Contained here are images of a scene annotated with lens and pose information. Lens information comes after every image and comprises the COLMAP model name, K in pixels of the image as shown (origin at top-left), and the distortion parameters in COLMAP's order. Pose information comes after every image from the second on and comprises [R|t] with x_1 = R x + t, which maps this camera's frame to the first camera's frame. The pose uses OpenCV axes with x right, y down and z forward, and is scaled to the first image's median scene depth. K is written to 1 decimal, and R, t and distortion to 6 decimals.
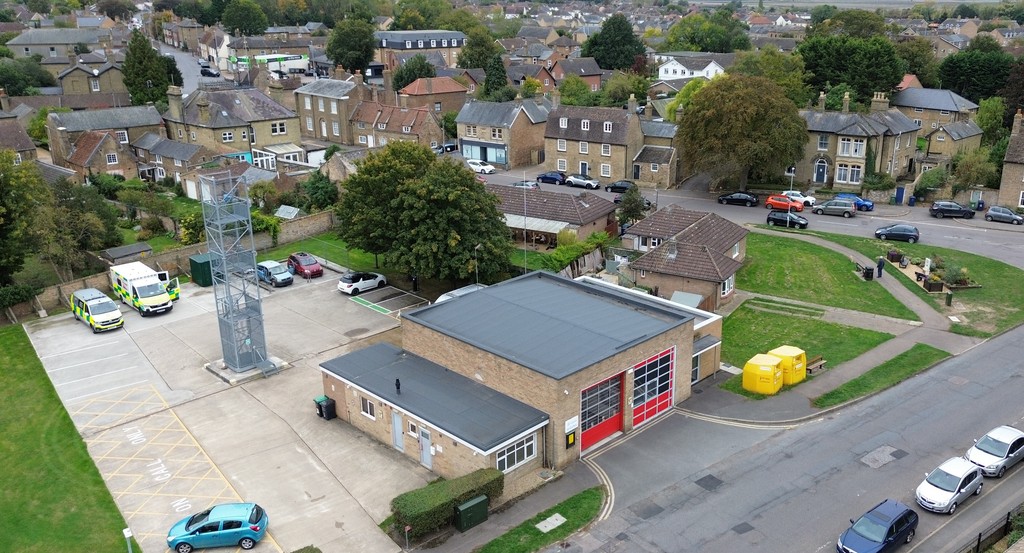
lens RADIAL K [[855.0, 0, 584.7], [0, 855.0, 262.6], [0, 0, 1]] dist [0.093299, -0.114527]
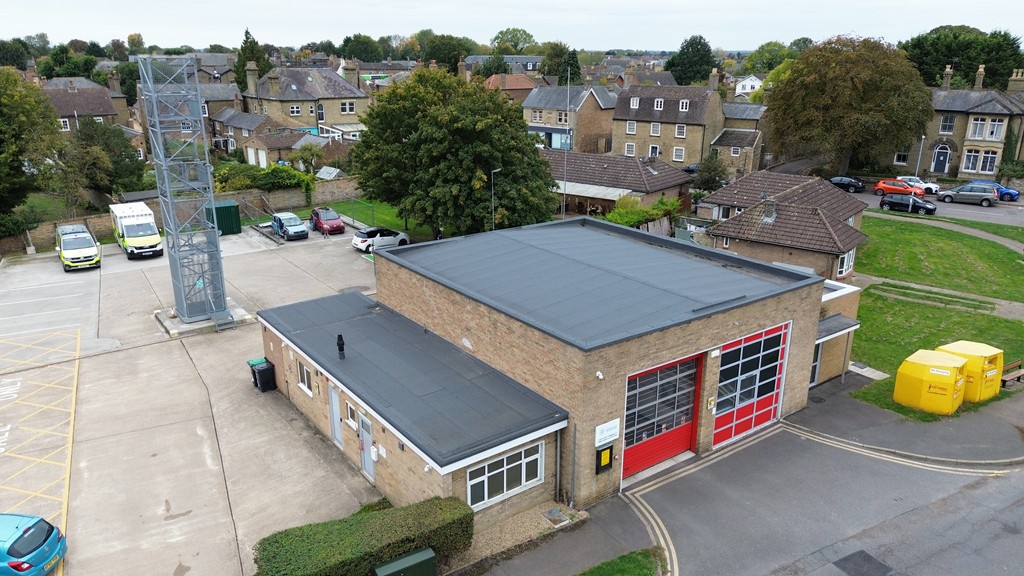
lens RADIAL K [[723.9, 0, 512.0], [0, 723.9, 288.0], [0, 0, 1]] dist [0.079607, -0.079320]
pose [[0.980943, 0.058158, -0.185387, 0.005076], [-0.057695, 0.998303, 0.007899, 0.070647], [0.185532, 0.002947, 0.982634, 0.392318]]
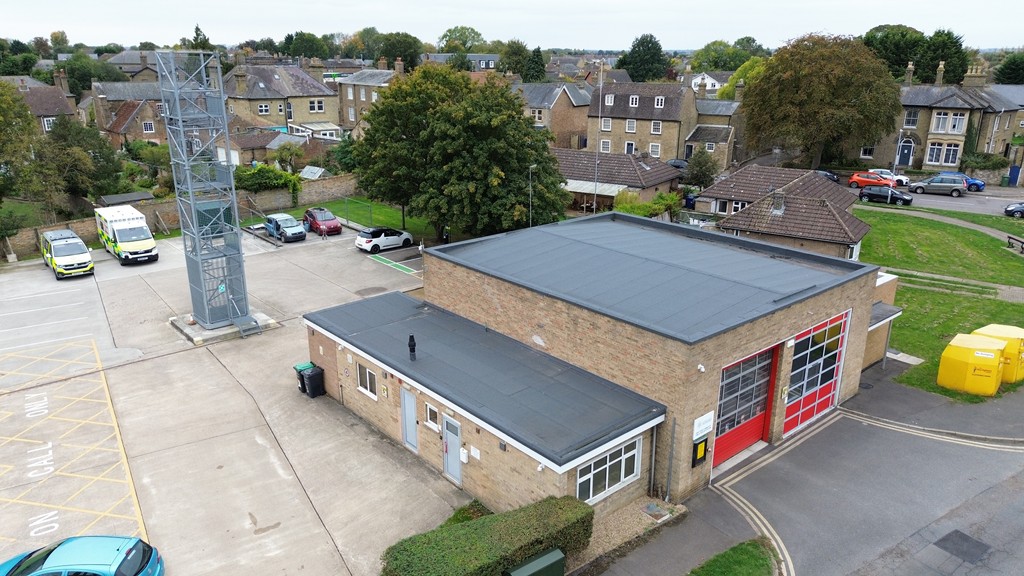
lens RADIAL K [[723.9, 0, 512.0], [0, 723.9, 288.0], [0, 0, 1]] dist [0.079607, -0.079320]
pose [[0.993511, 0.033739, -0.108614, -0.071072], [-0.033317, 0.999429, 0.005704, 0.075808], [0.108744, -0.002048, 0.994068, 0.386731]]
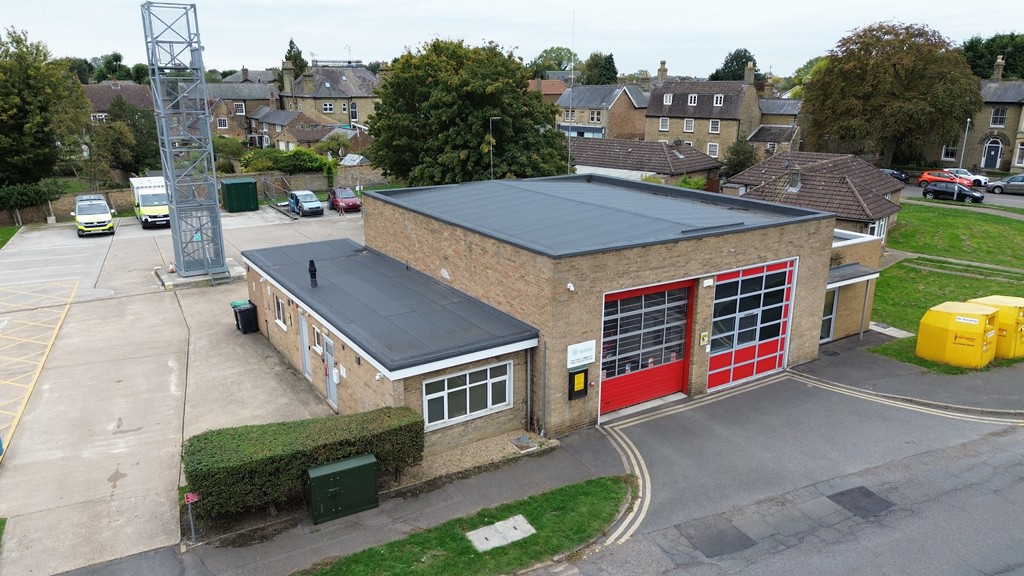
lens RADIAL K [[723.9, 0, 512.0], [0, 723.9, 288.0], [0, 0, 1]] dist [0.079607, -0.079320]
pose [[0.966299, 0.067635, -0.248380, 0.039673], [-0.075622, 0.996877, -0.022746, 0.124023], [0.246066, 0.040762, 0.968396, 0.426634]]
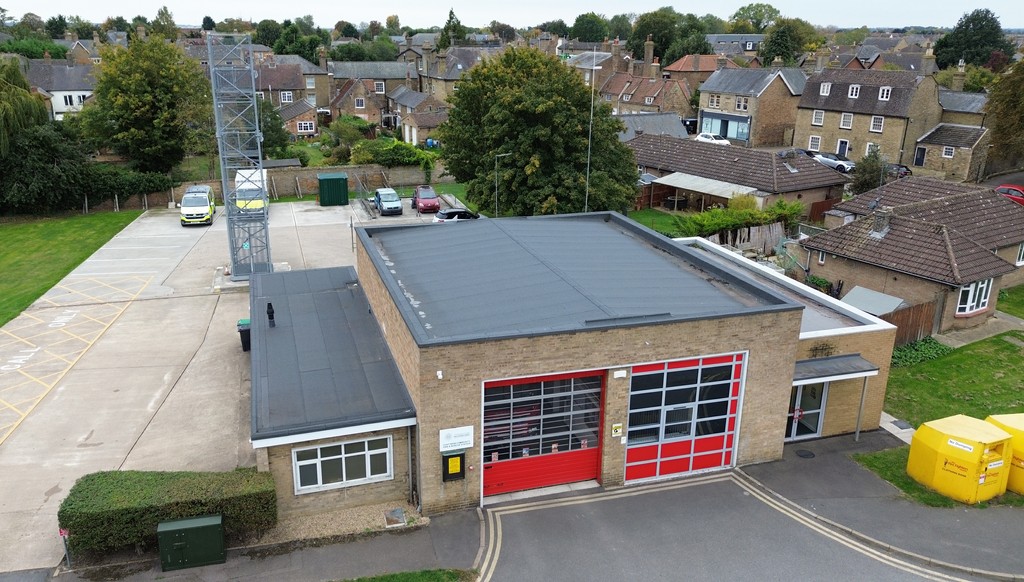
lens RADIAL K [[763.7, 0, 484.7], [0, 763.7, 277.3], [0, 0, 1]] dist [0.075273, -0.072349]
pose [[0.853071, 0.158900, -0.497012, 0.169326], [-0.159542, 0.986319, 0.041499, 0.051685], [0.496807, 0.043892, 0.866751, 0.455528]]
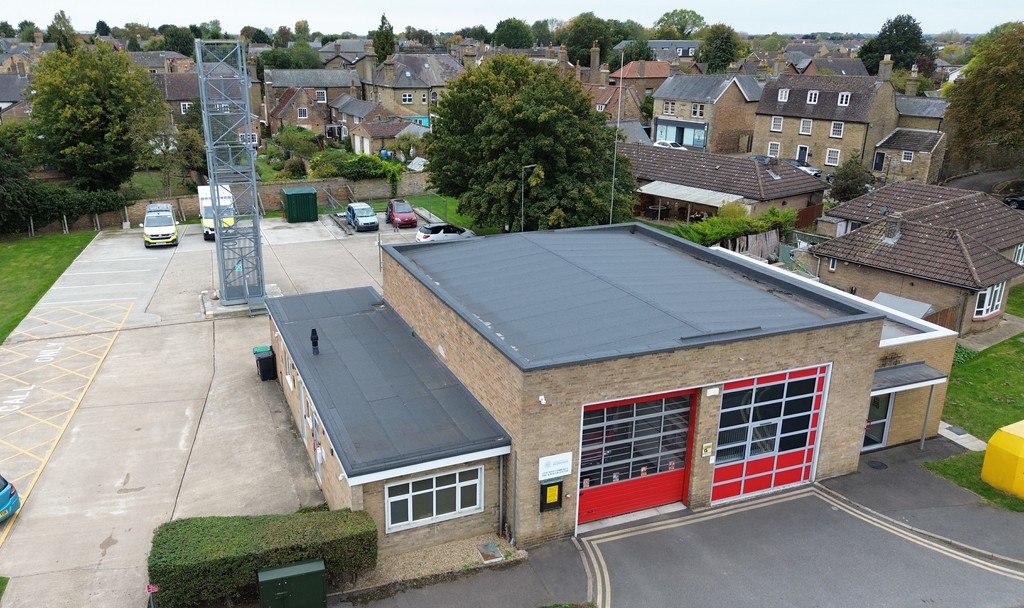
lens RADIAL K [[788.3, 0, 467.0], [0, 788.3, 292.9], [0, 0, 1]] dist [0.072507, -0.065367]
pose [[0.895903, 0.135066, -0.423219, 0.093809], [-0.134624, 0.990409, 0.031096, 0.061290], [0.423360, 0.029116, 0.905494, 0.424611]]
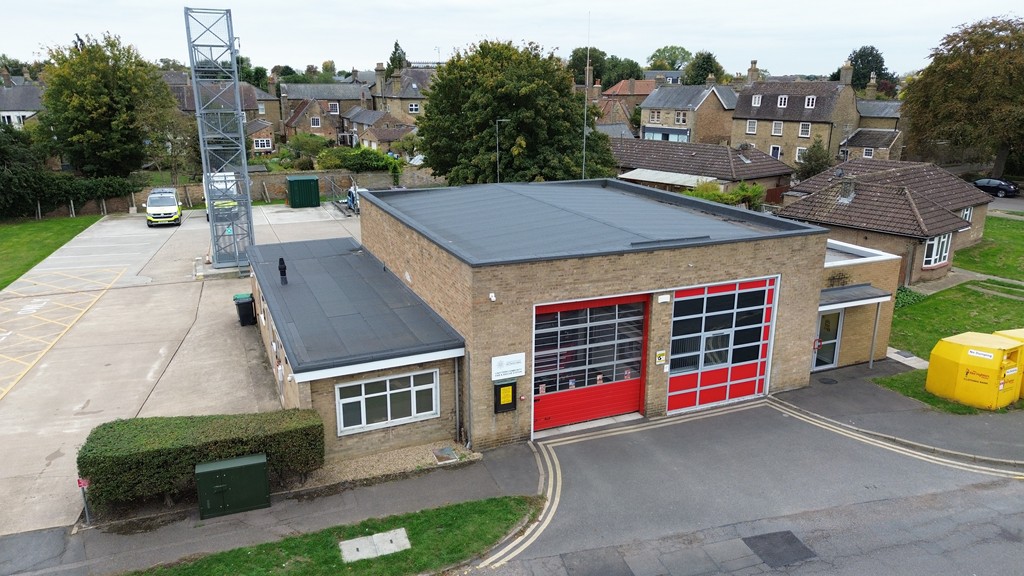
lens RADIAL K [[723.9, 0, 512.0], [0, 723.9, 288.0], [0, 0, 1]] dist [0.079607, -0.079320]
pose [[0.912287, 0.110199, -0.394448, 0.117020], [-0.123025, 0.992377, -0.007289, 0.111349], [0.390637, 0.055177, 0.918890, 0.462294]]
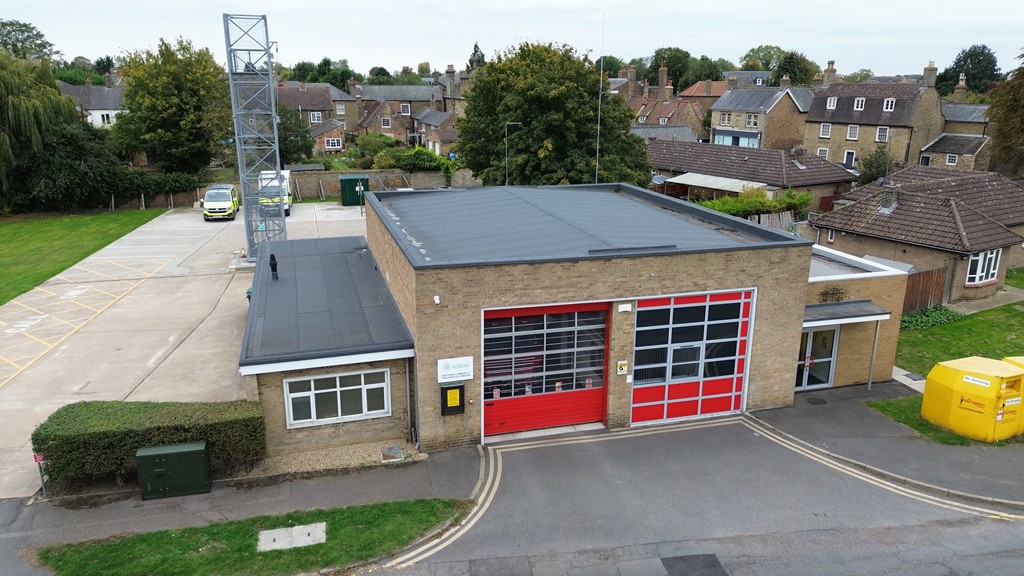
lens RADIAL K [[723.9, 0, 512.0], [0, 723.9, 288.0], [0, 0, 1]] dist [0.079607, -0.079320]
pose [[0.853589, 0.141395, -0.501391, 0.172954], [-0.158334, 0.987346, 0.008883, 0.100688], [0.496302, 0.071805, 0.865175, 0.490311]]
